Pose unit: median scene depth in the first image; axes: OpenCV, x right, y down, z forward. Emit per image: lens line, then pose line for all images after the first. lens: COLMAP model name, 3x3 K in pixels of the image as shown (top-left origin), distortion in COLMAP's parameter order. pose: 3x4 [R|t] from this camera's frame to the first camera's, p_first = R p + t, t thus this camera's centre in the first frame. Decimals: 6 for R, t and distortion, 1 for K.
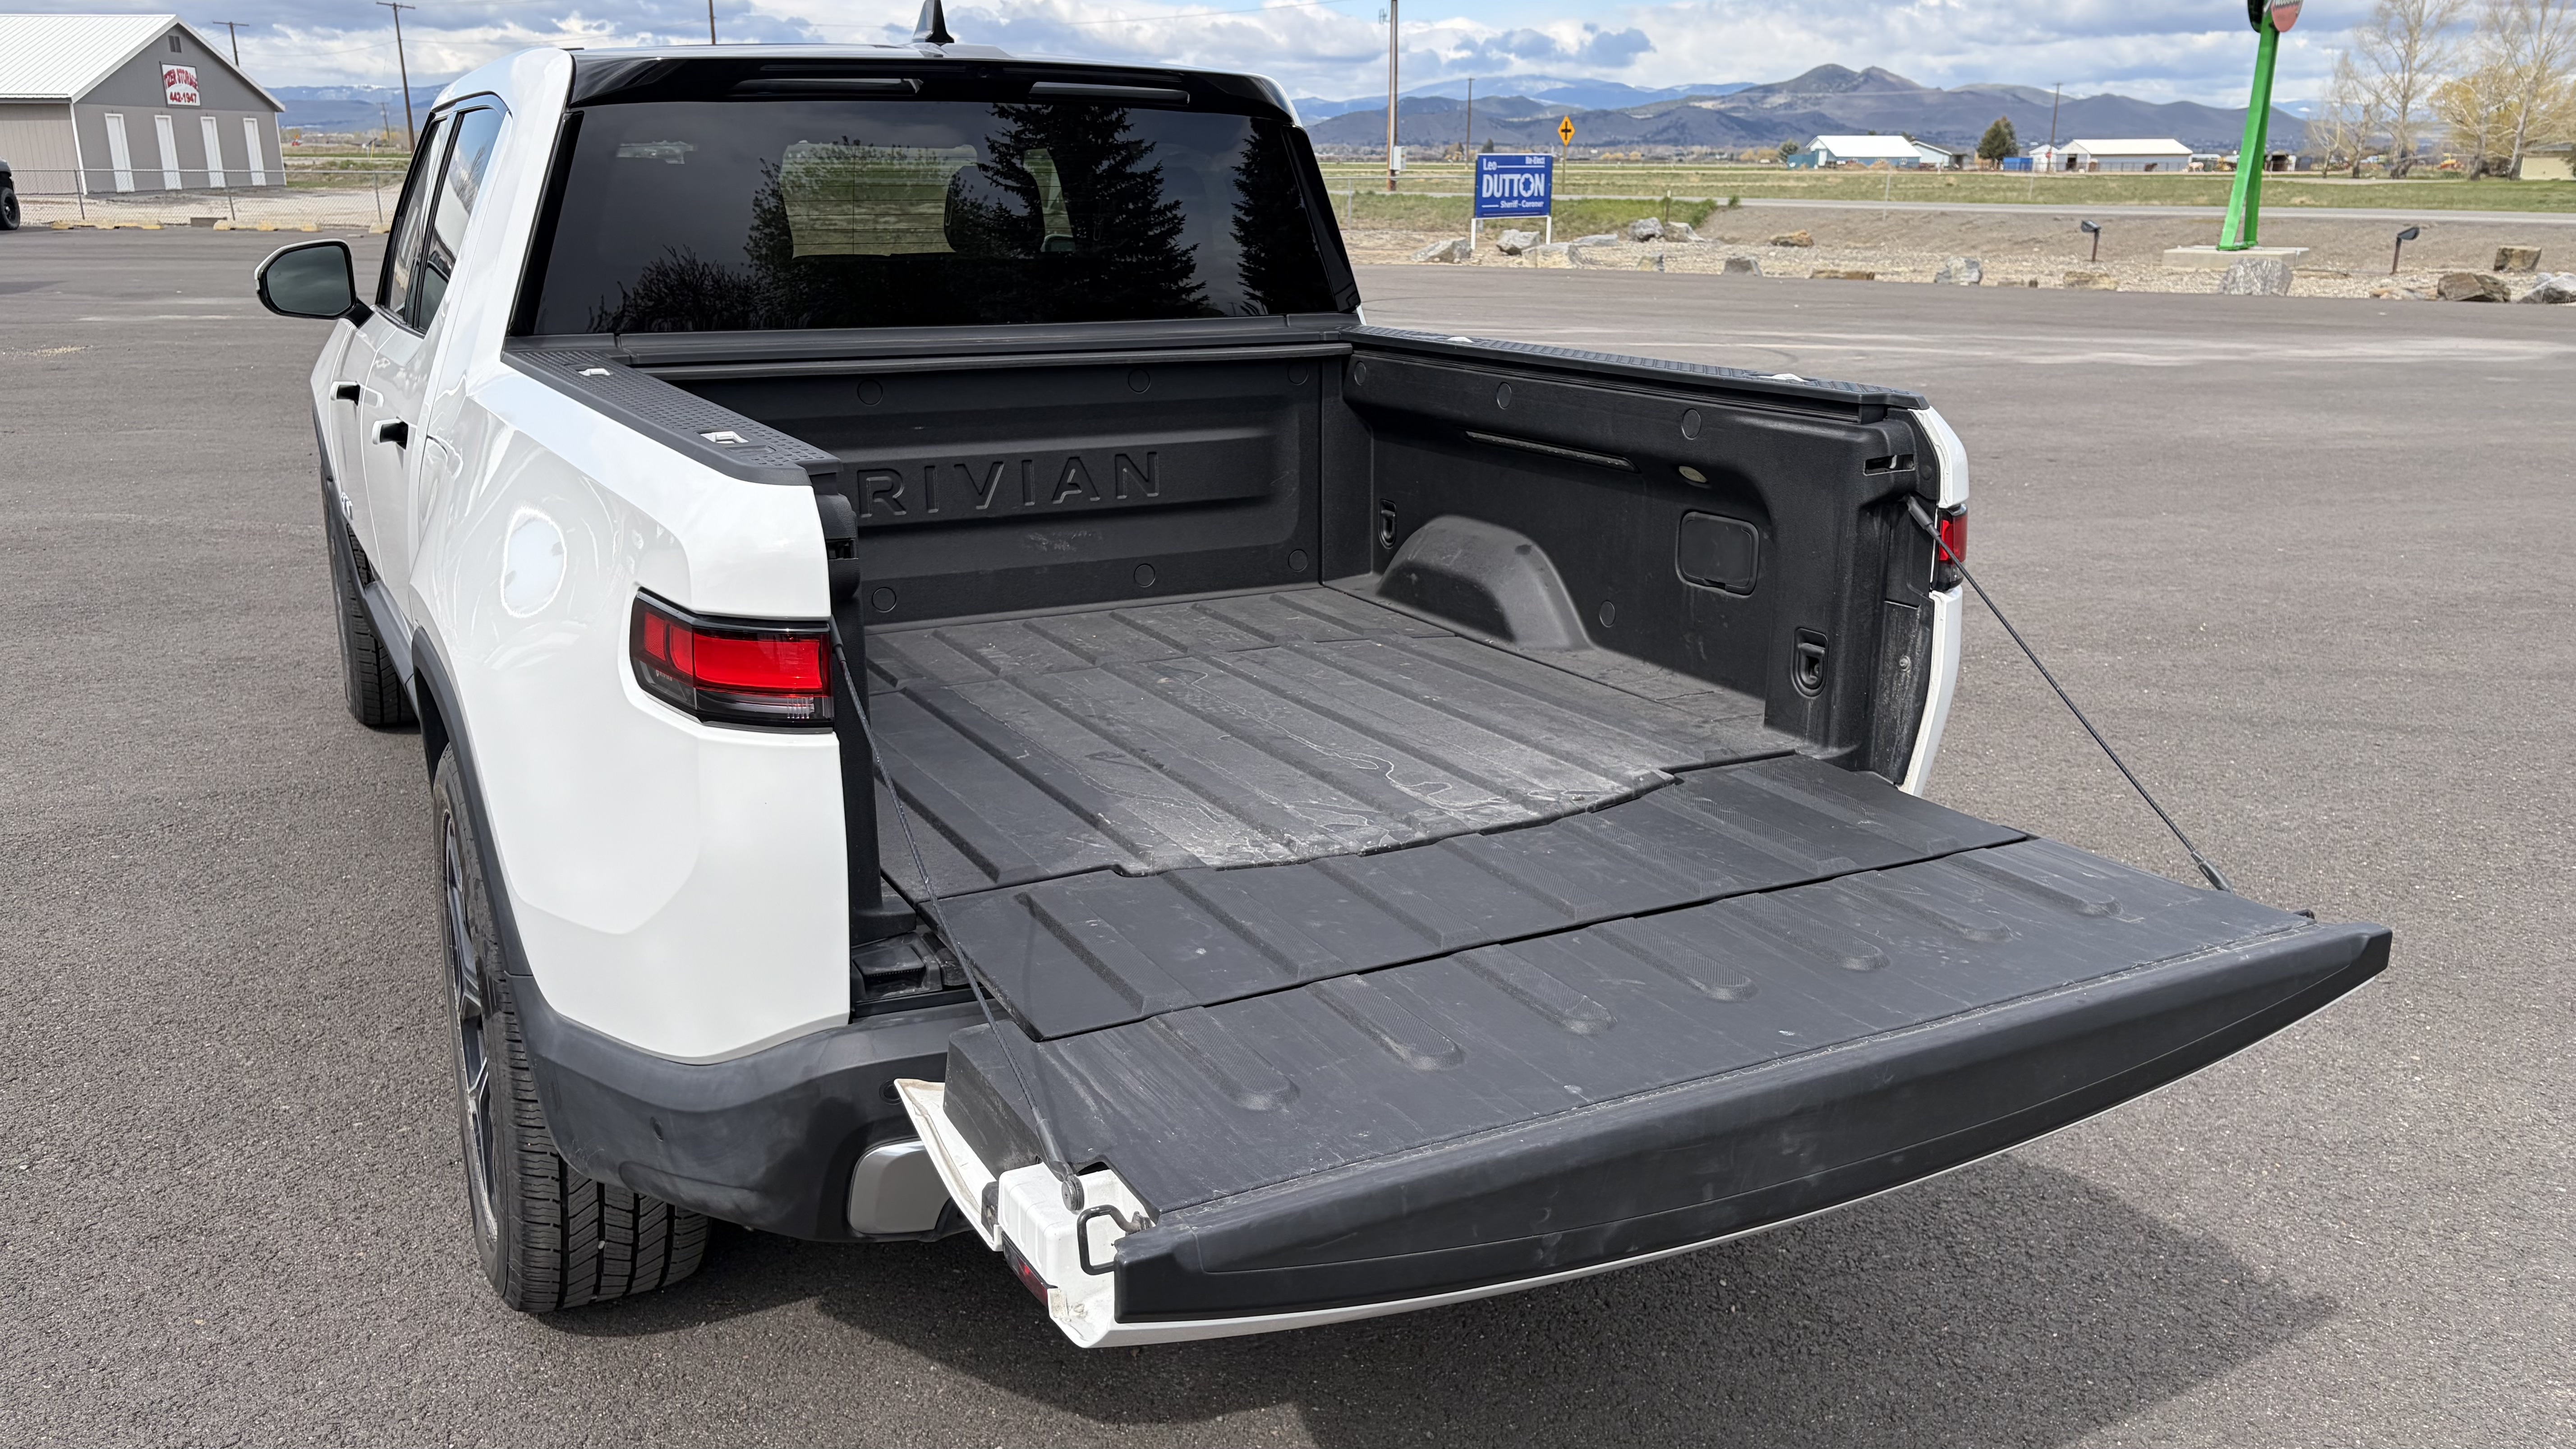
lens RADIAL K [[1958.5, 0, 1299.0], [0, 1958.5, 725.5], [0, 0, 1]] dist [0.044487, -0.058892]
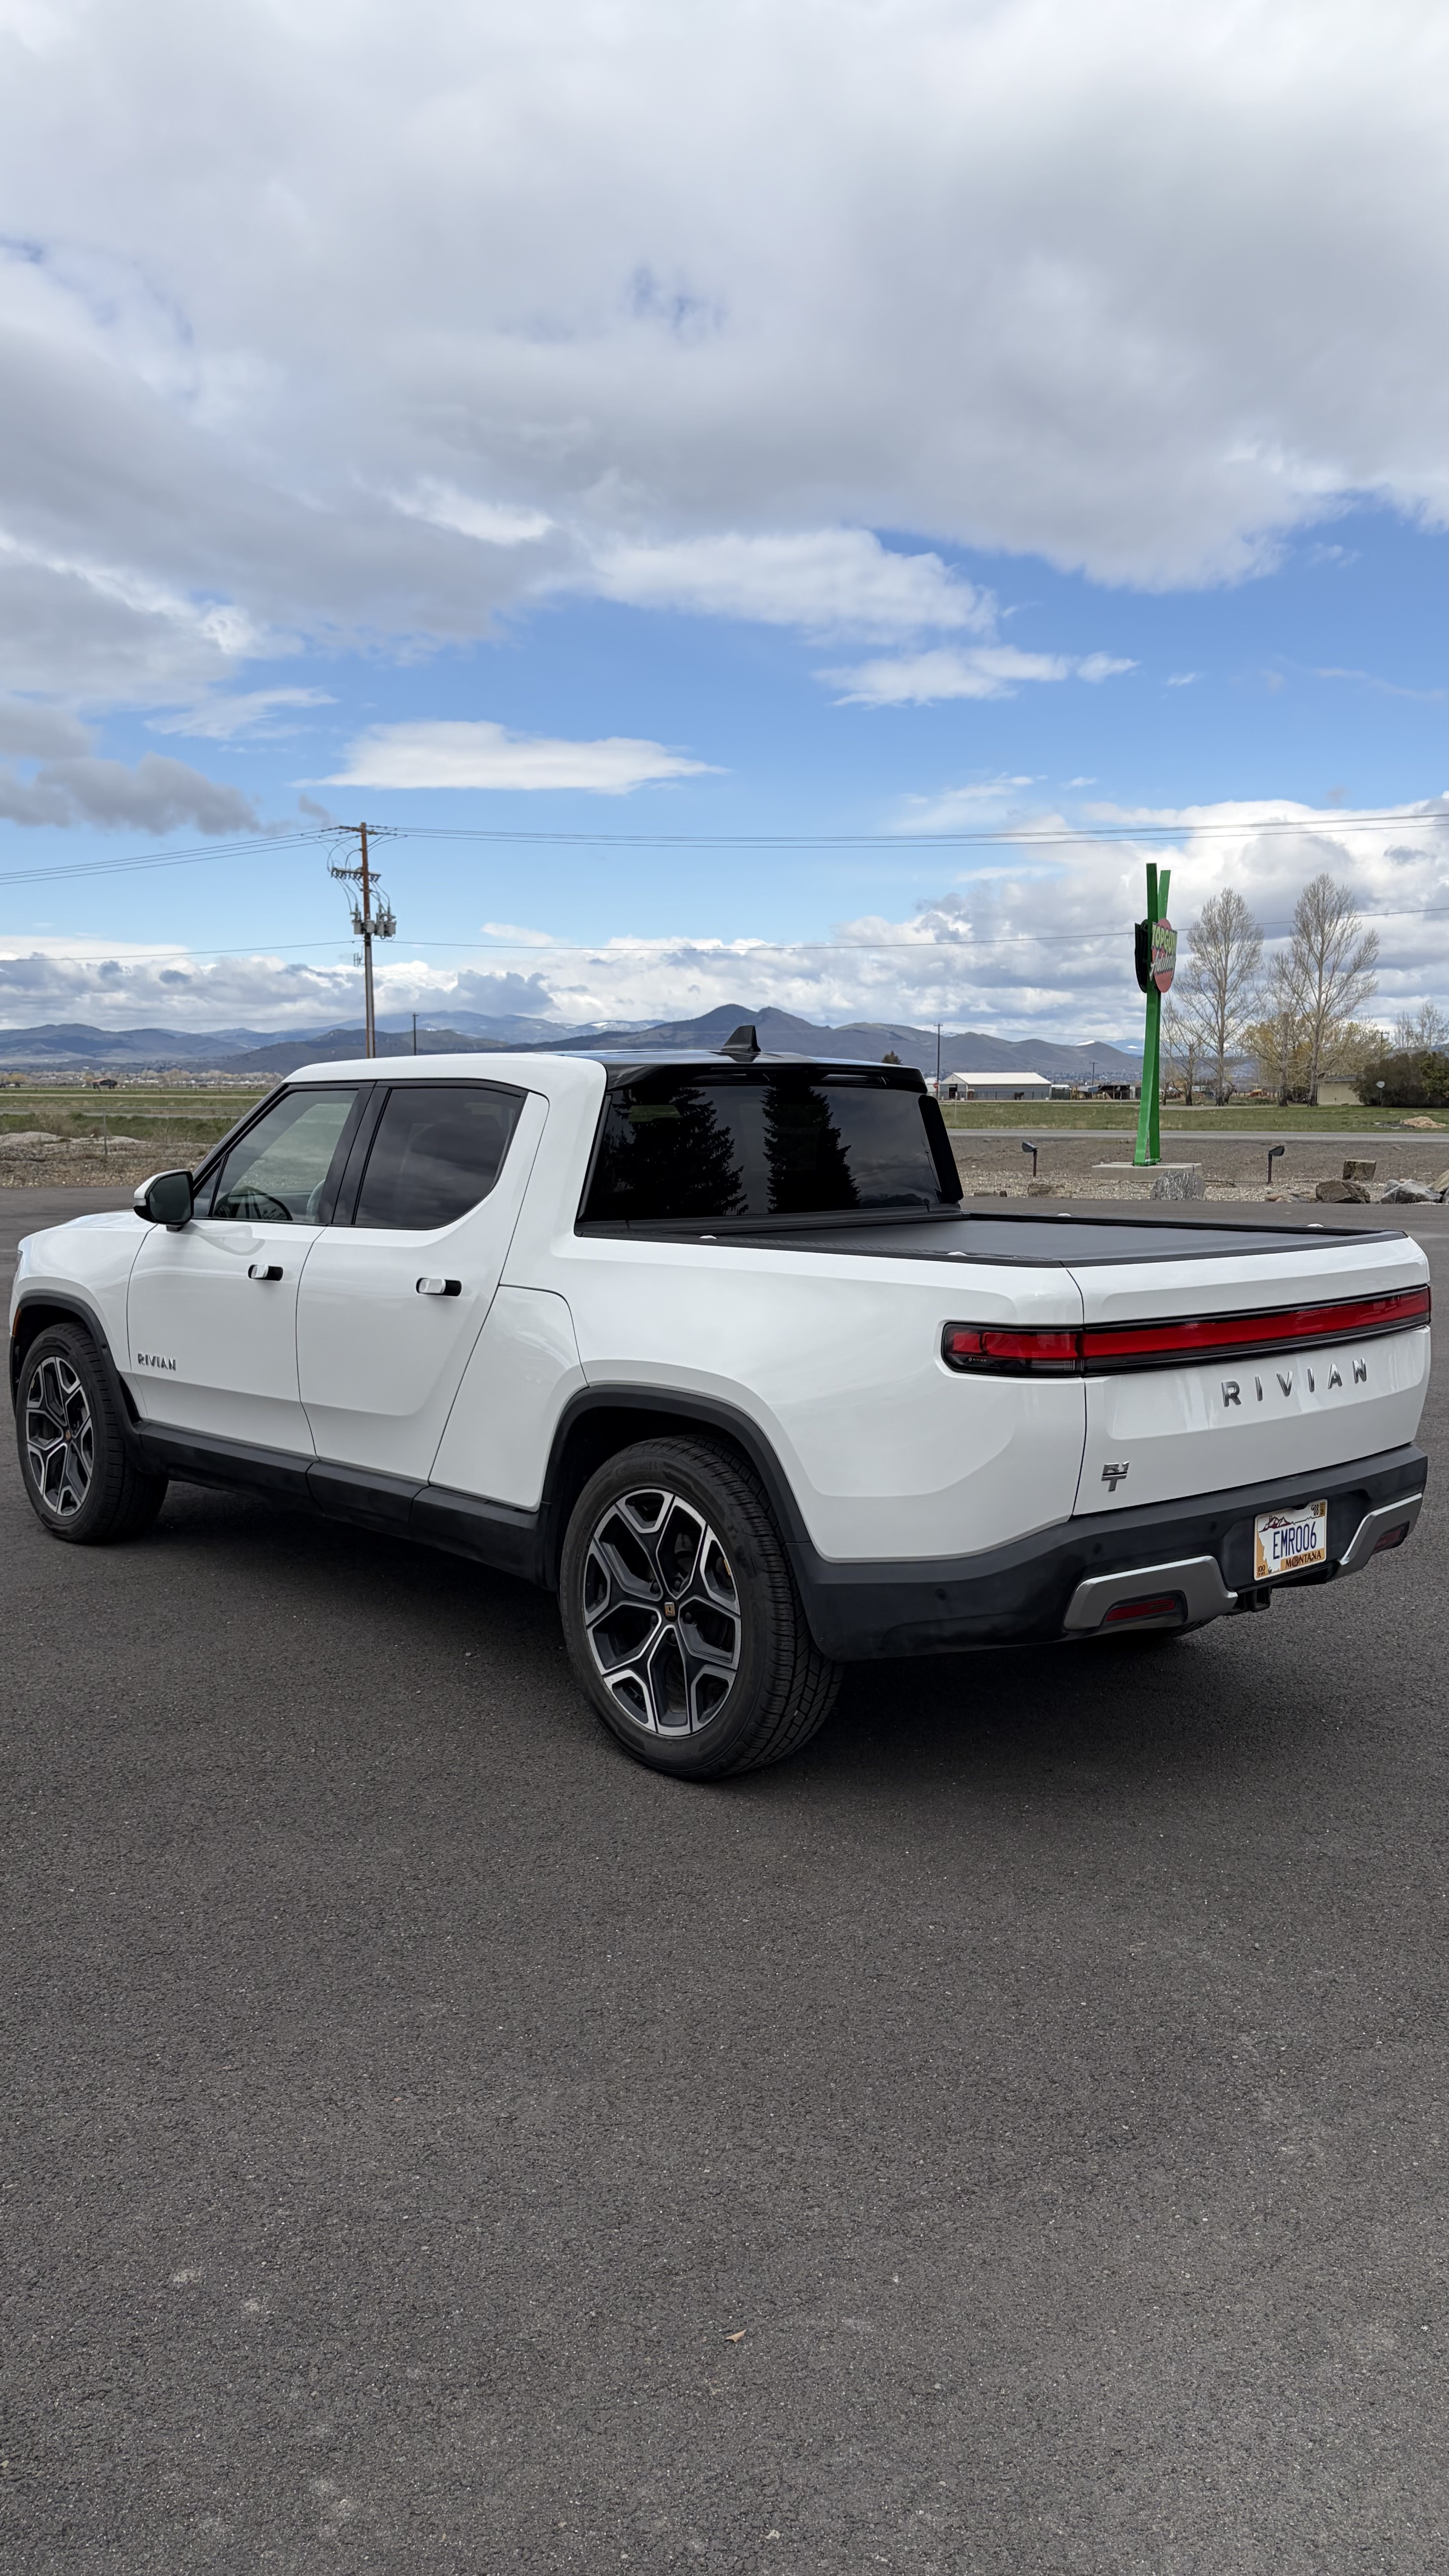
lens RADIAL K [[1938.5, 0, 724.5], [0, 1938.5, 1288.0], [0, 0, 1]] dist [0.042930, -0.004730]
pose [[0.969839, -0.027194, 0.242225, -0.057078], [0.069646, 0.983244, -0.168466, 0.012111], [-0.233585, 0.180255, 0.955482, -0.049876]]
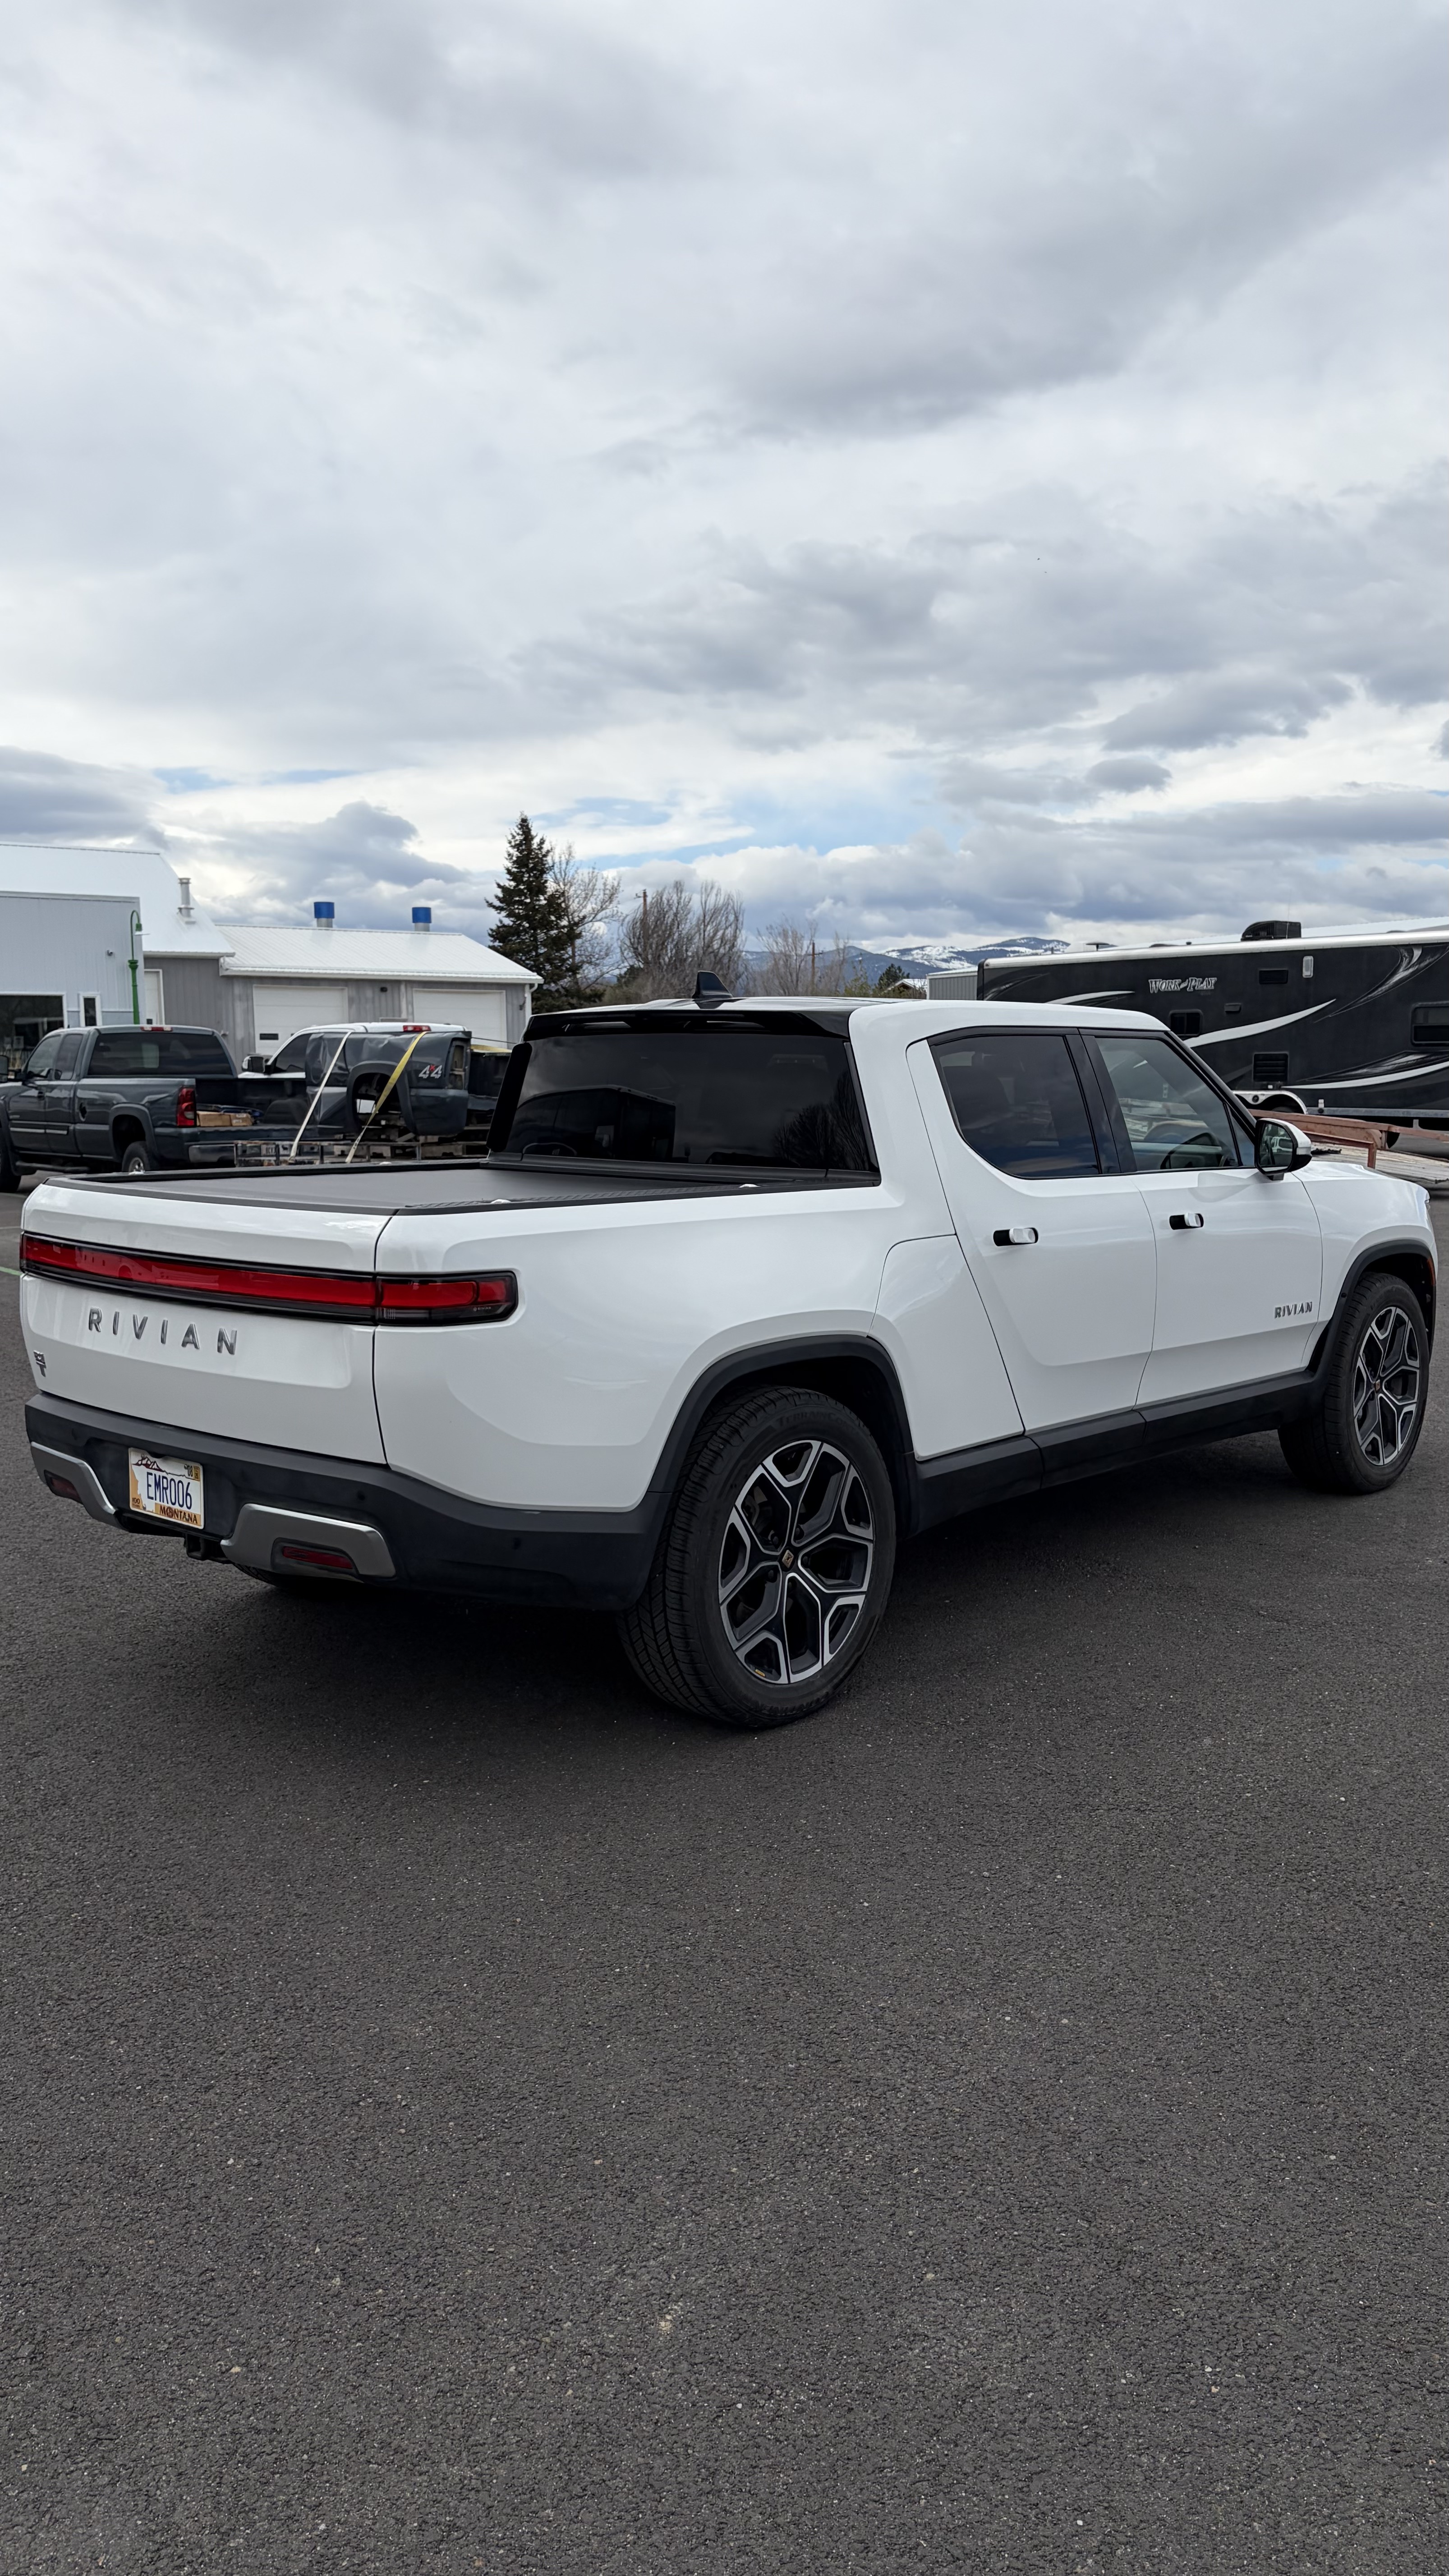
lens RADIAL K [[1961.4, 0, 722.6], [0, 1961.4, 1281.5], [0, 0, 1]] dist [0.093860, 0.000217]
pose [[0.333704, 0.095888, -0.937788, 0.130474], [-0.247263, 0.968885, 0.011081, -0.012673], [0.909672, 0.228182, 0.347031, 0.045681]]
